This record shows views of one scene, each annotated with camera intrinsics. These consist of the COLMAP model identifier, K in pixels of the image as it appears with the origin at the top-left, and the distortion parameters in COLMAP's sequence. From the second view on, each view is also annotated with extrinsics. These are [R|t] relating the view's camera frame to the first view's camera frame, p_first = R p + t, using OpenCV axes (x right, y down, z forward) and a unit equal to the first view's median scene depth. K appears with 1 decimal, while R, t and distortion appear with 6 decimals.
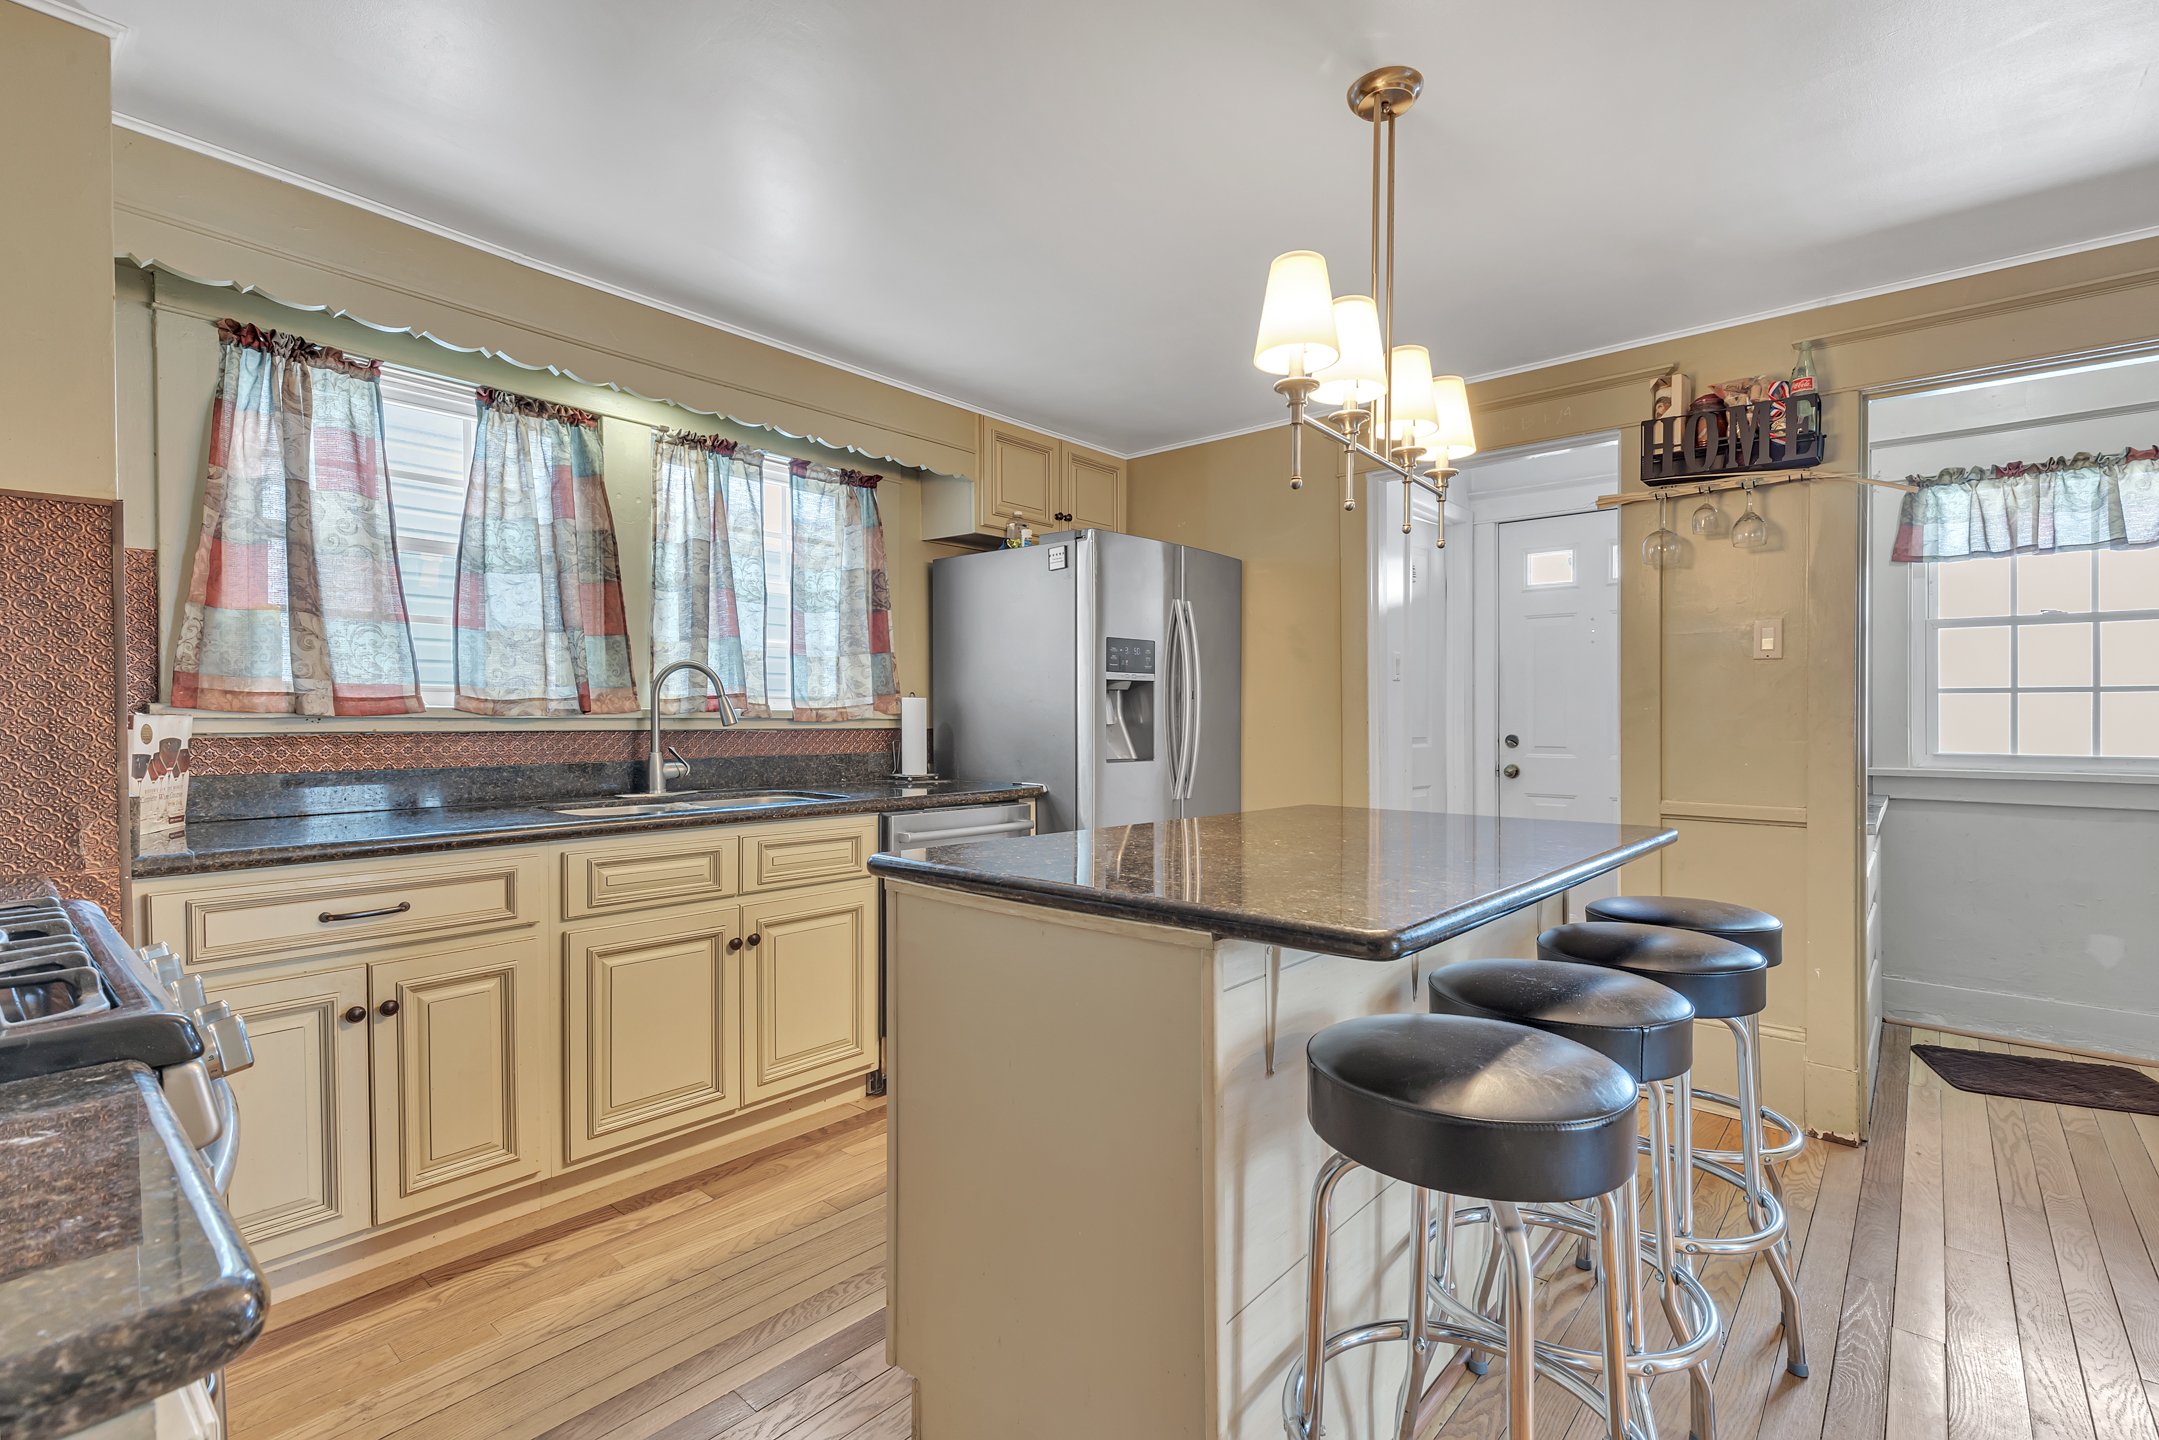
lens RADIAL K [[983.9, 0, 1097.6], [0, 983.9, 715.7], [0, 0, 1]] dist [0.000530, -0.000509]
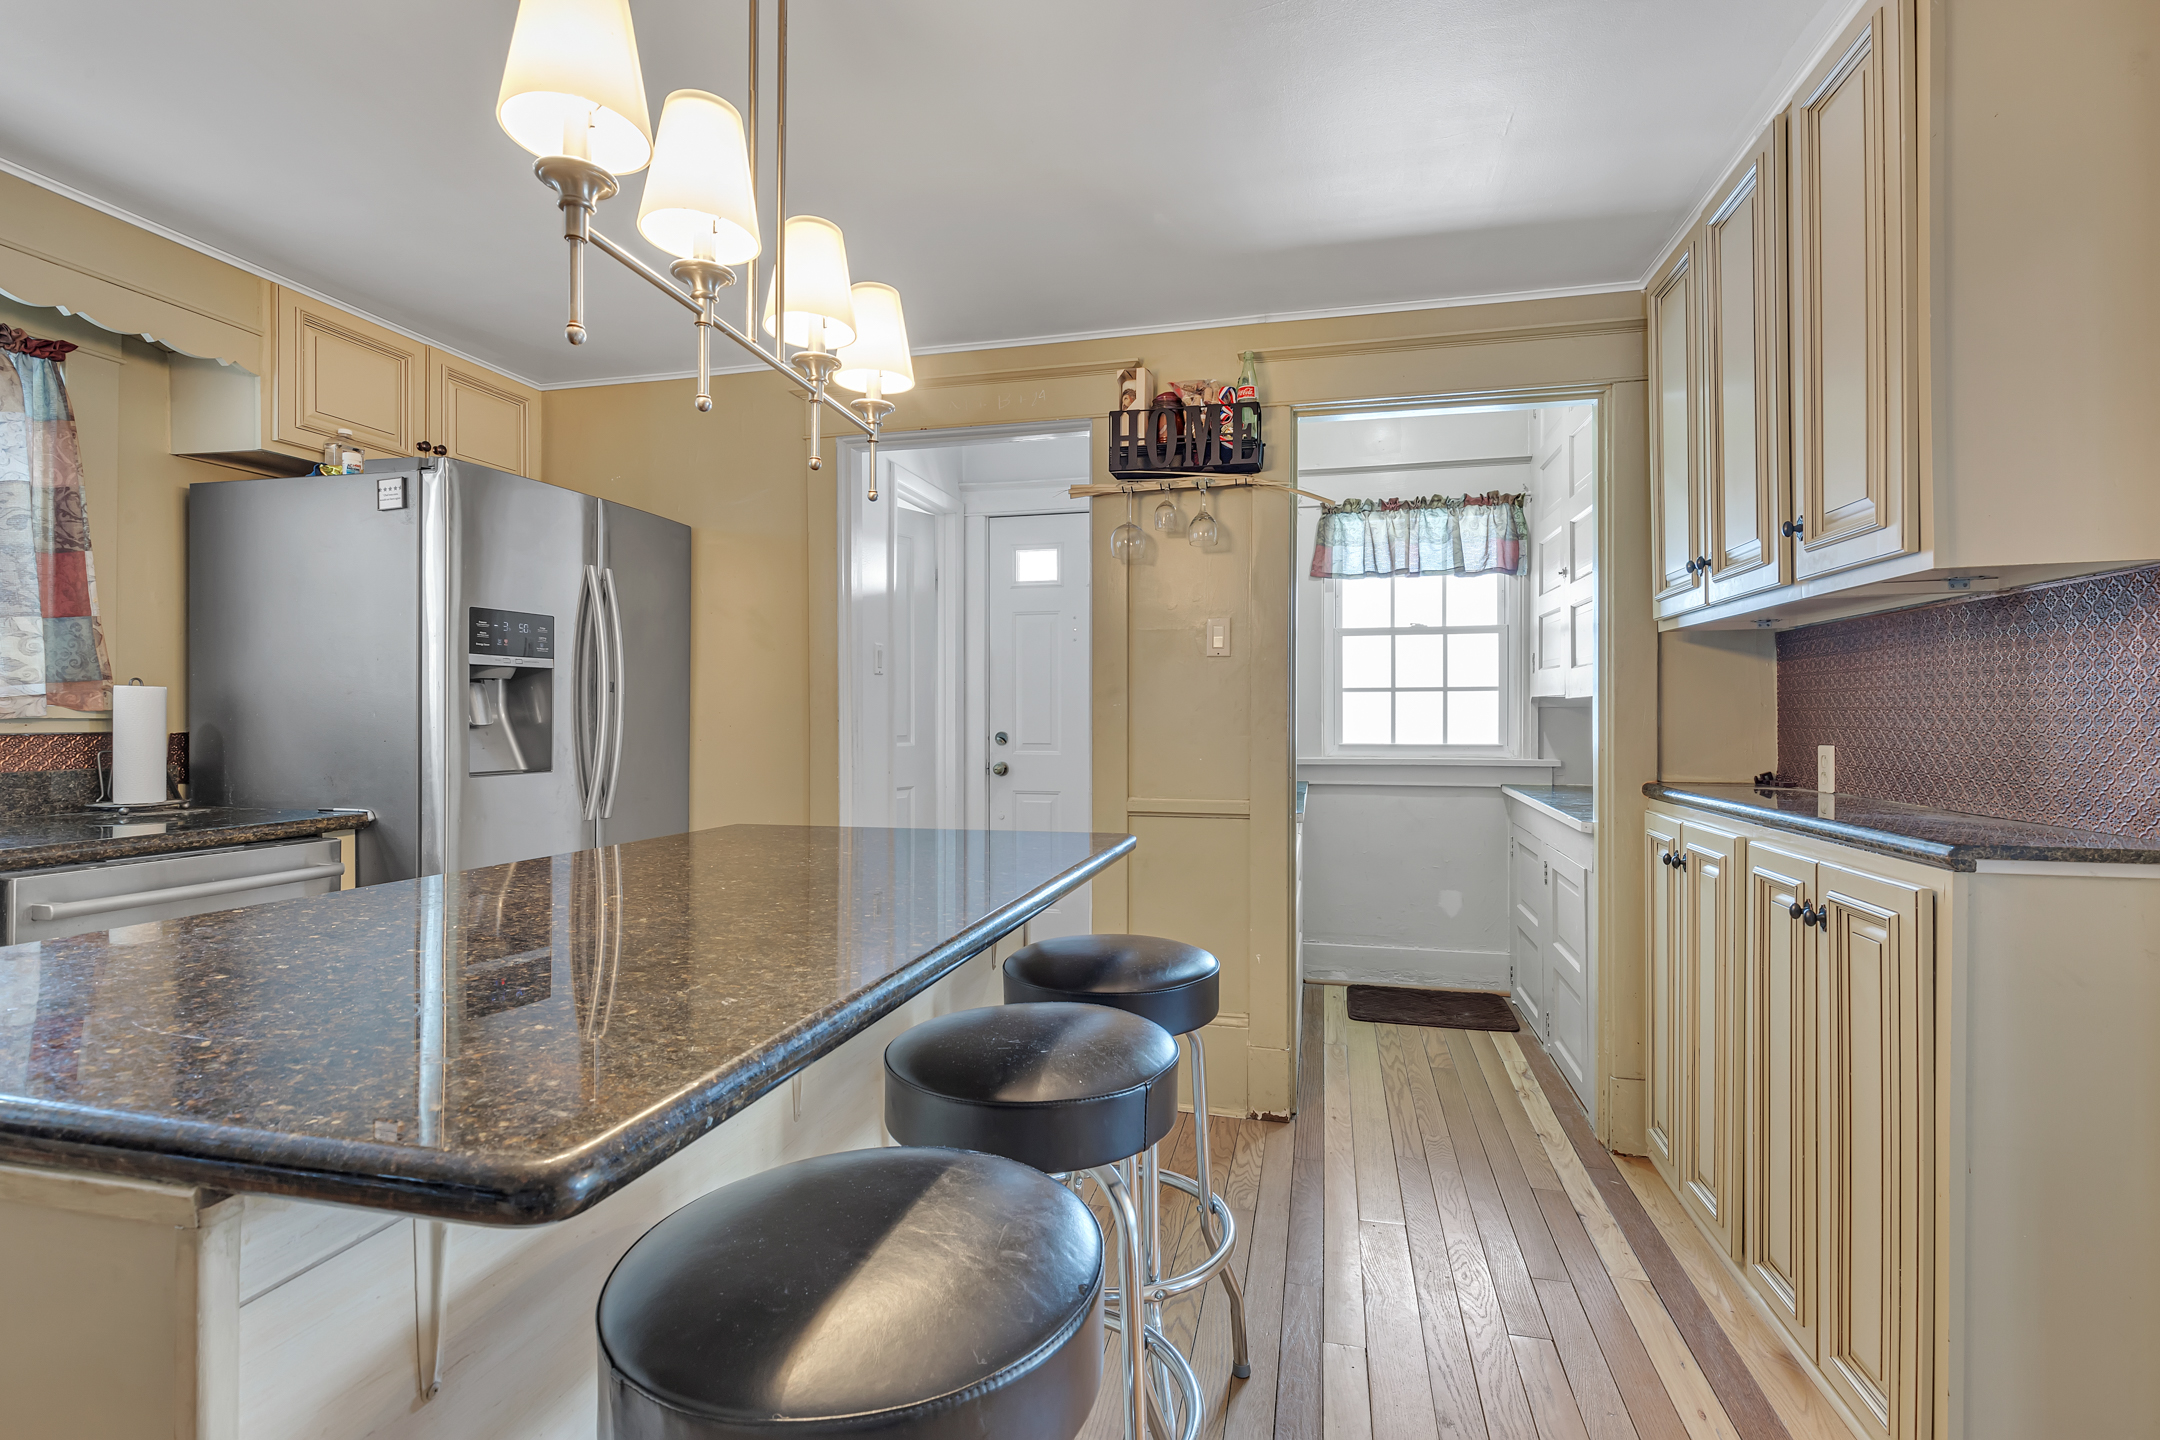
lens RADIAL K [[984.3, 0, 1068.6], [0, 984.3, 714.4], [0, 0, 1]] dist [0.000530, -0.000509]
pose [[0.902989, -0.001503, 0.429661, 0.094634], [0.000258, 0.999996, 0.002956, -0.001236], [-0.429663, -0.002559, 0.902986, 0.133725]]
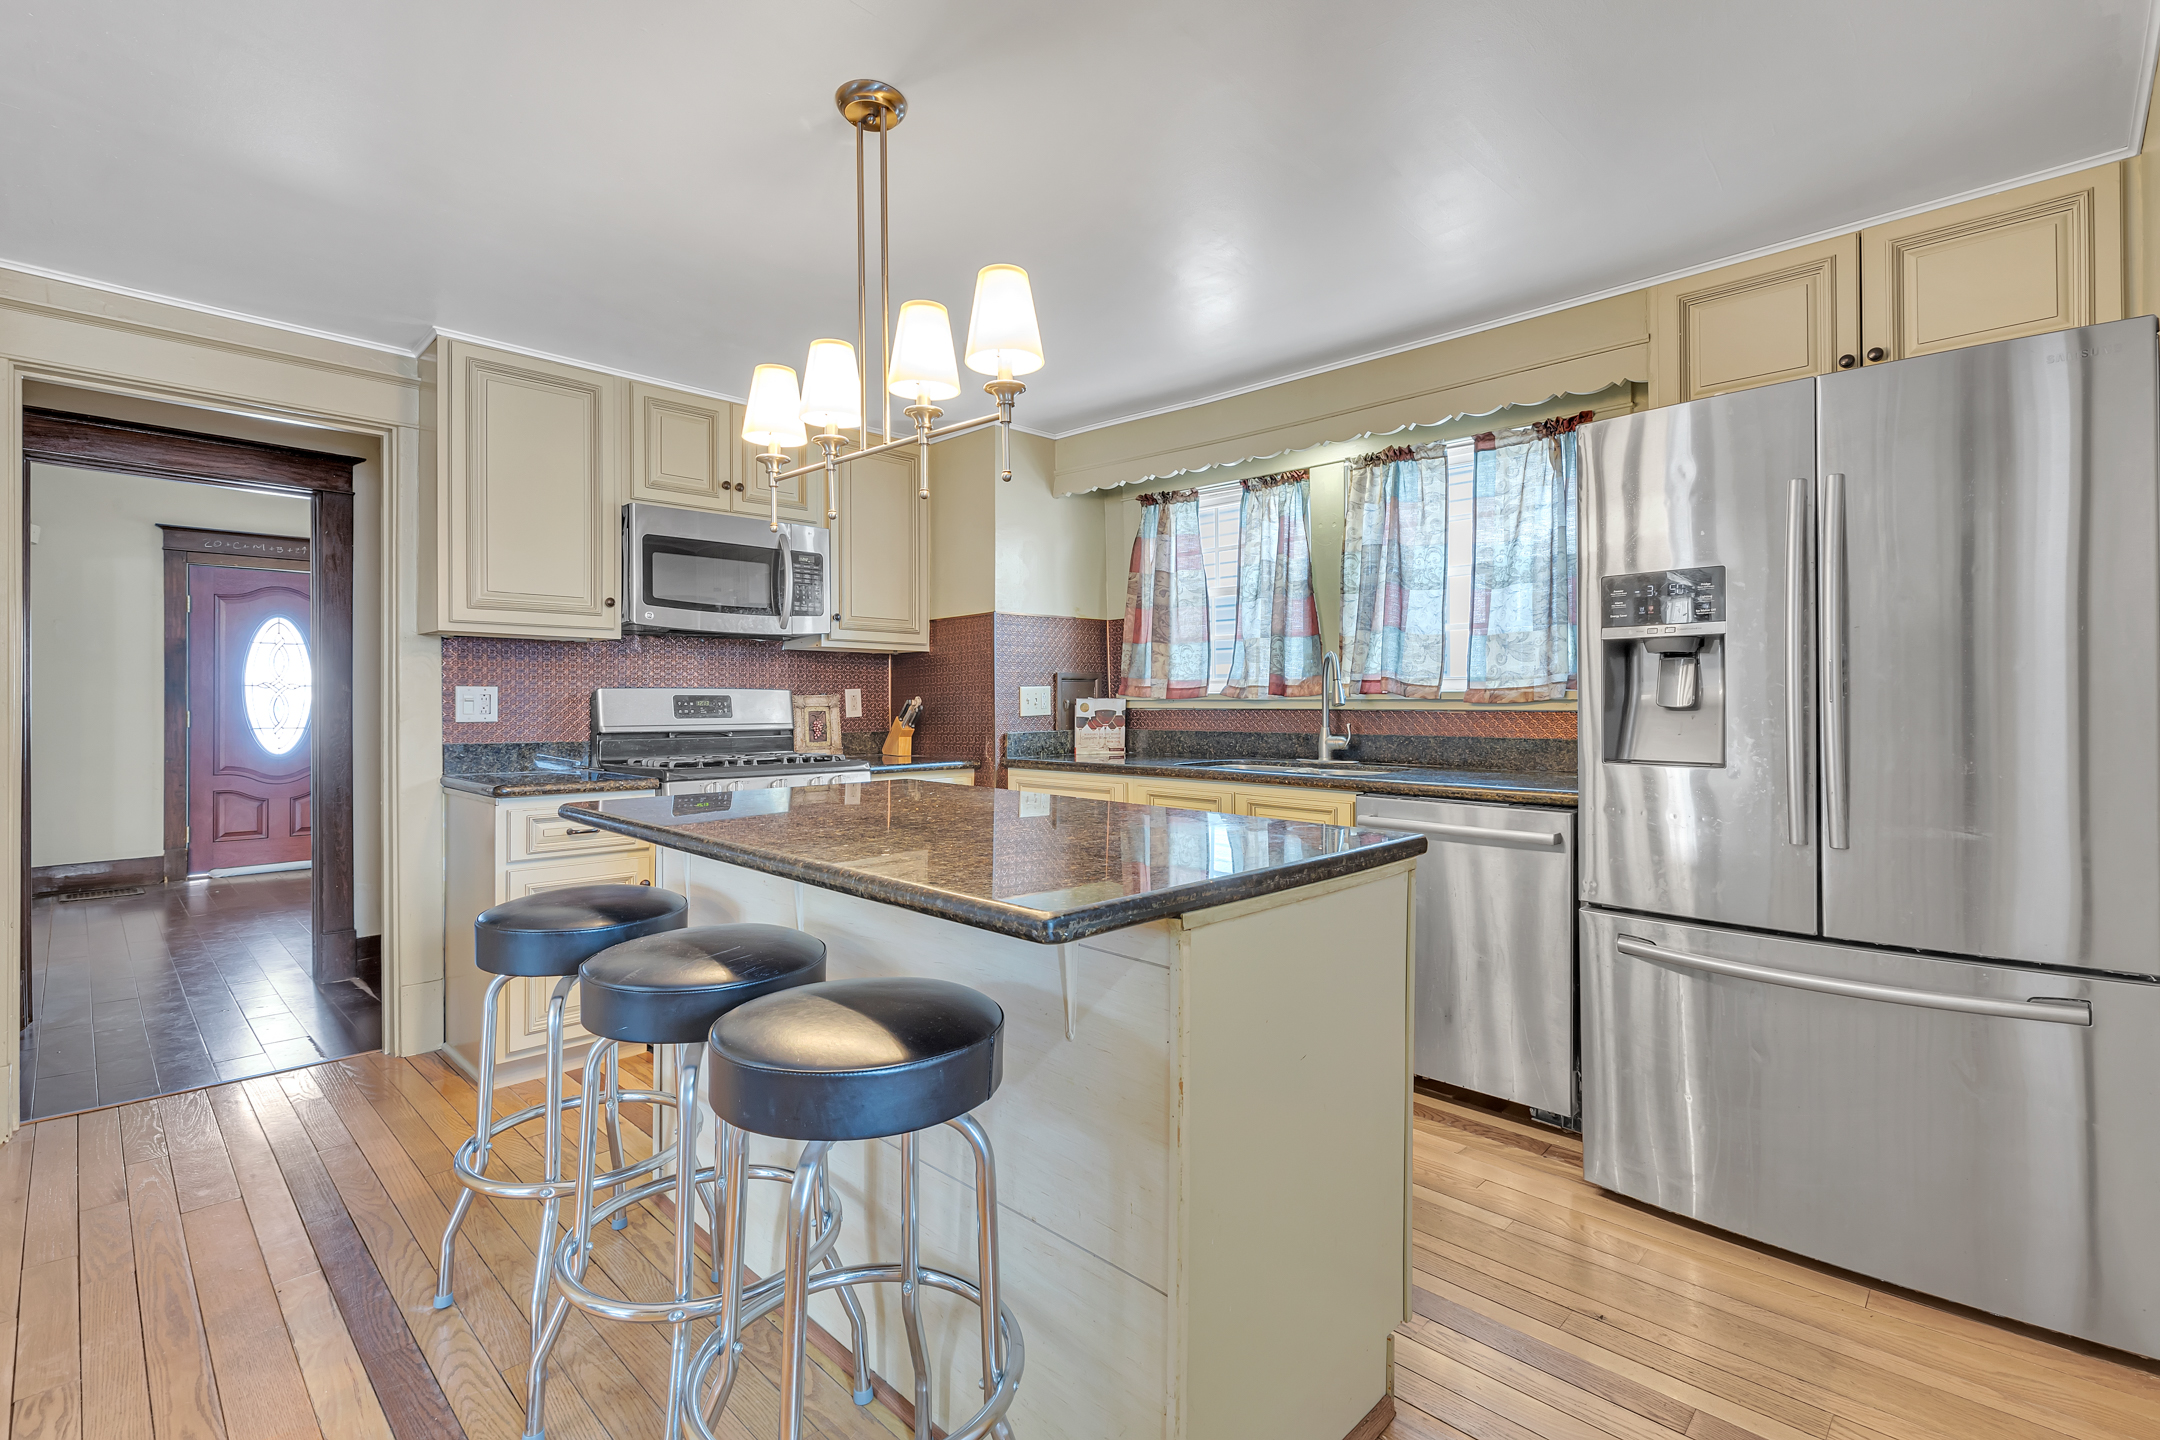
lens RADIAL K [[984.3, 0, 1094.3], [0, 984.3, 701.7], [0, 0, 1]] dist [0.000530, -0.000509]
pose [[-0.066435, -0.002296, -0.997788, 0.666783], [0.002861, 0.999993, -0.002492, 0.006119], [0.997787, -0.003020, -0.066428, 0.652459]]
